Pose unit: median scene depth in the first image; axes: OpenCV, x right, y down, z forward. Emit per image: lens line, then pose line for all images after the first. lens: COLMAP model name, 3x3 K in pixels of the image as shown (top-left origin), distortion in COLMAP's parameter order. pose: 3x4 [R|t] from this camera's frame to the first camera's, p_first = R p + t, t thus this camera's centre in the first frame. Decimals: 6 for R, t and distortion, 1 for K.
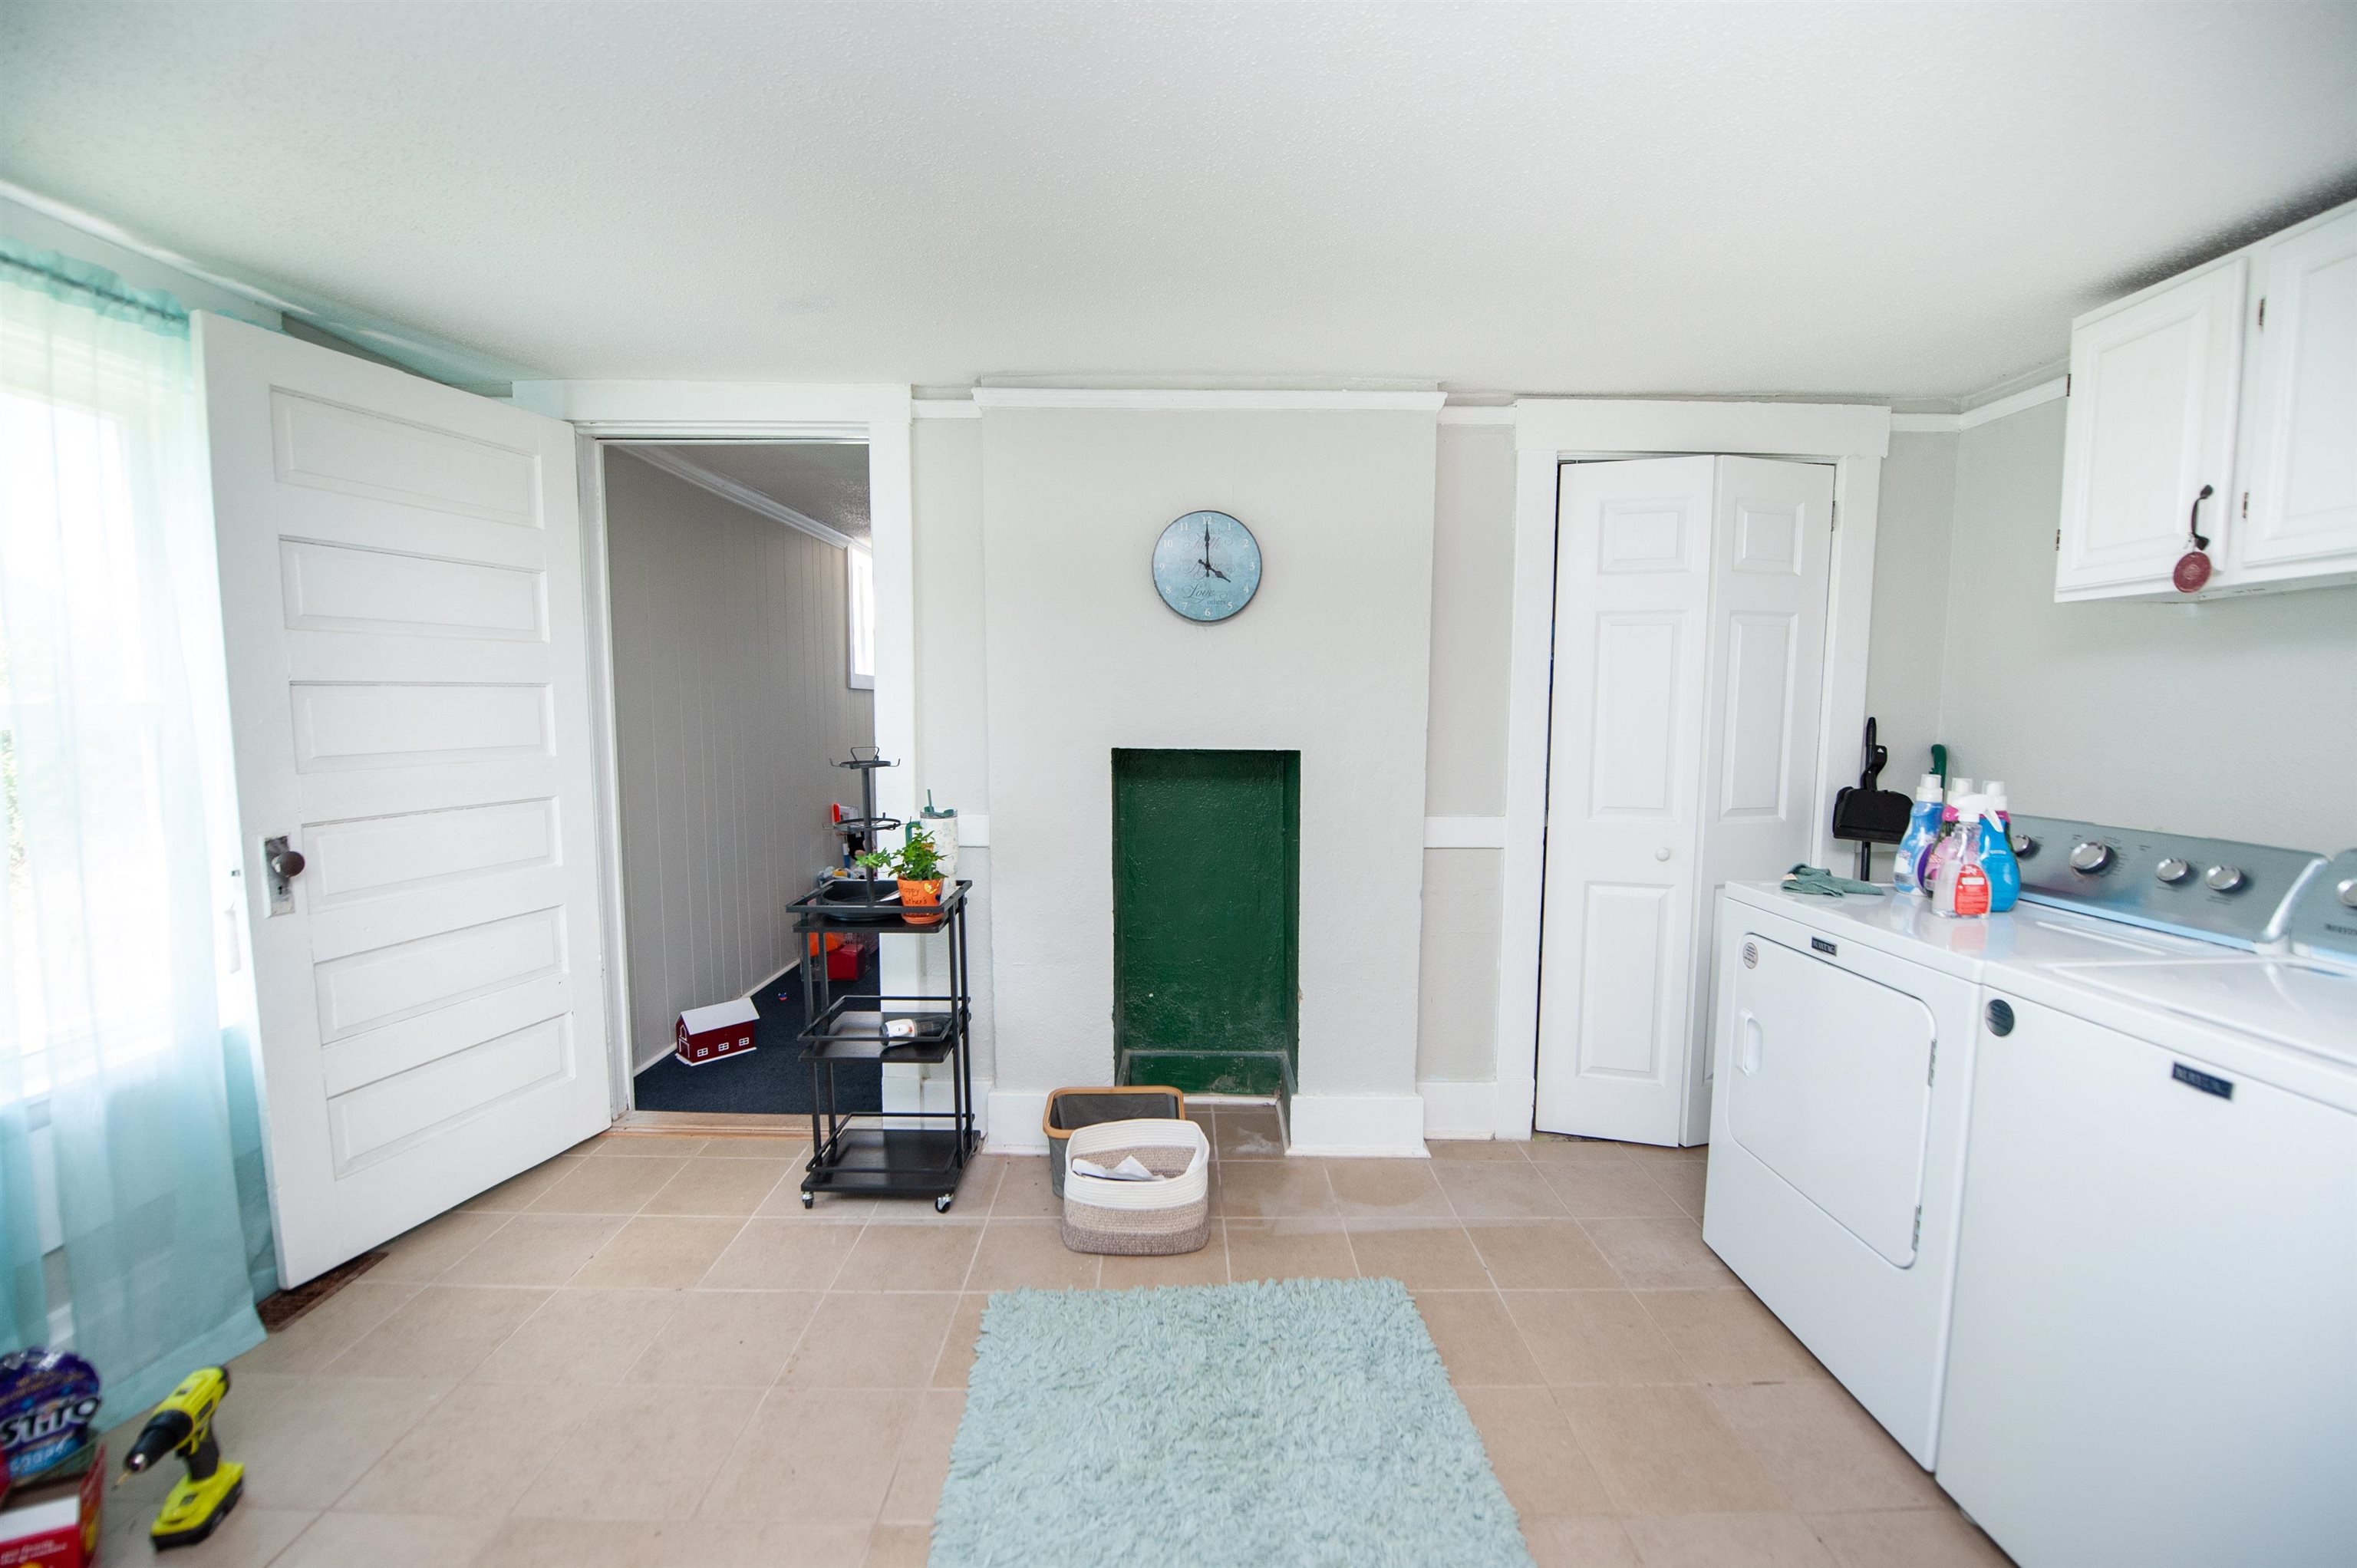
lens RADIAL K [[942.4, 0, 1173.6], [0, 942.4, 793.0], [0, 0, 1]] dist [-0.010796, -0.004404]
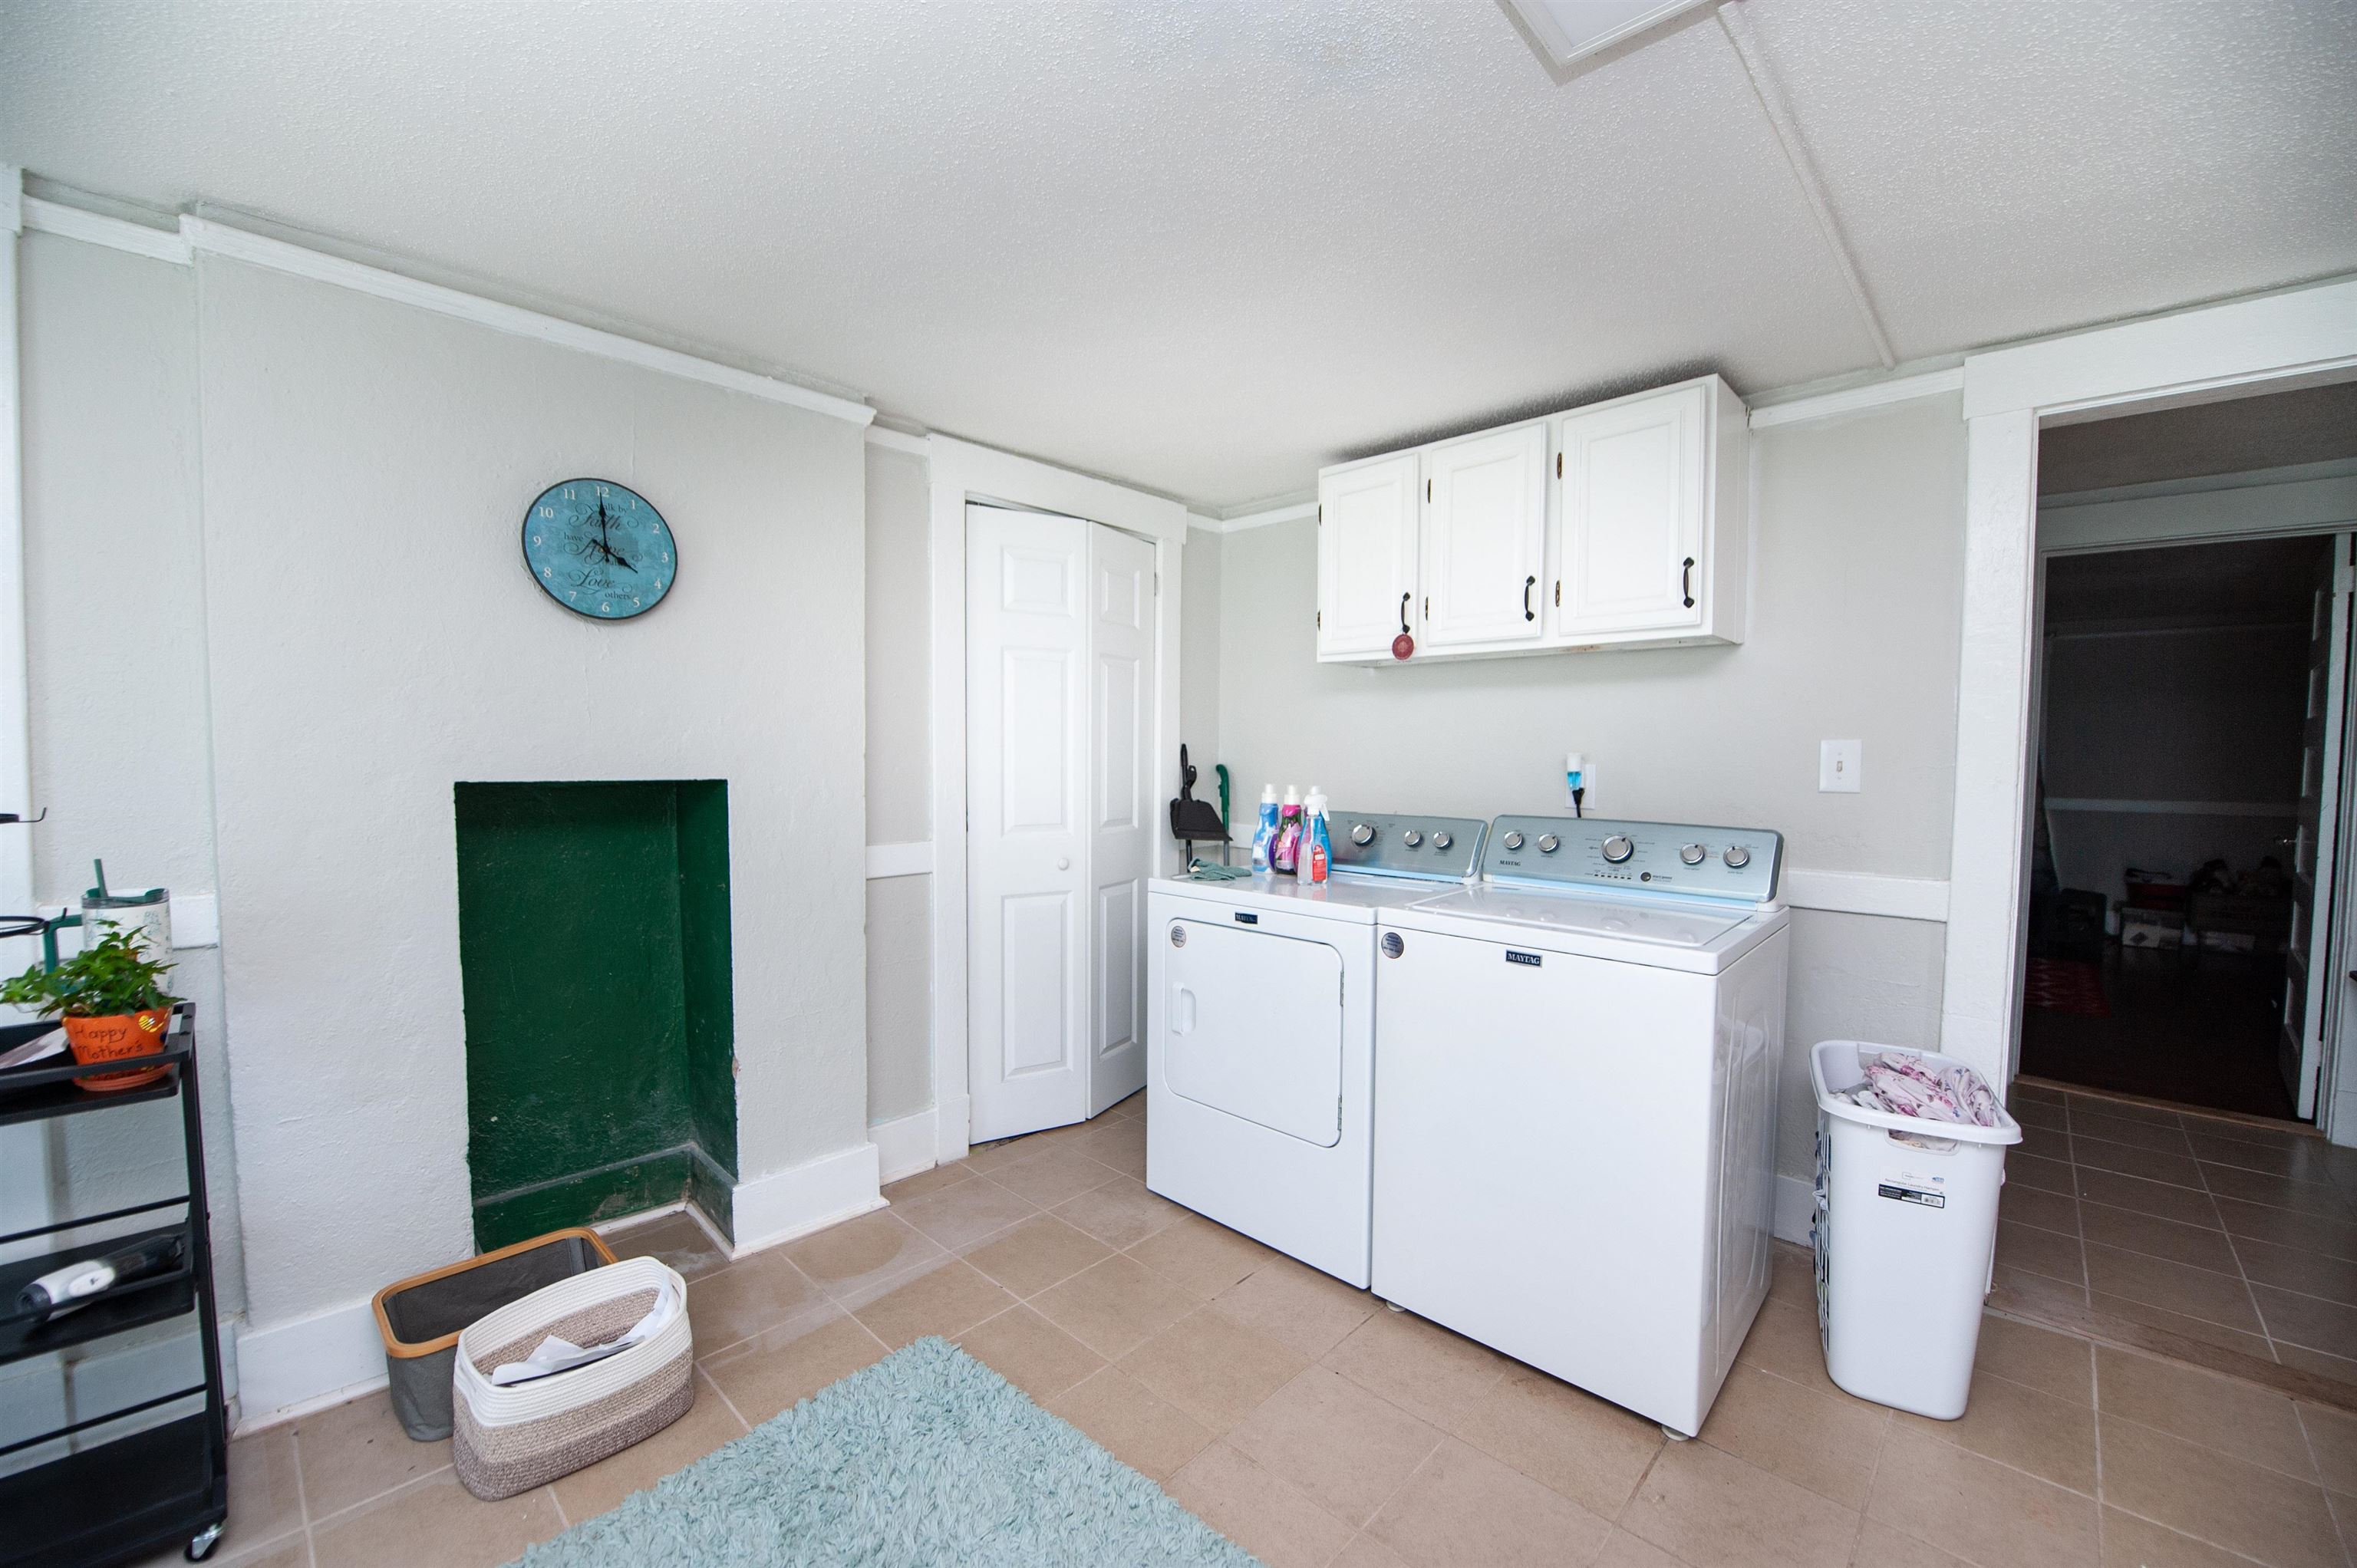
lens RADIAL K [[942.4, 0, 1173.6], [0, 942.4, 793.0], [0, 0, 1]] dist [-0.010796, -0.004404]
pose [[0.693958, -0.032258, 0.719292, -0.214792], [0.060402, 0.998083, -0.013514, 0.003448], [-0.717477, 0.052825, 0.694576, 0.124738]]
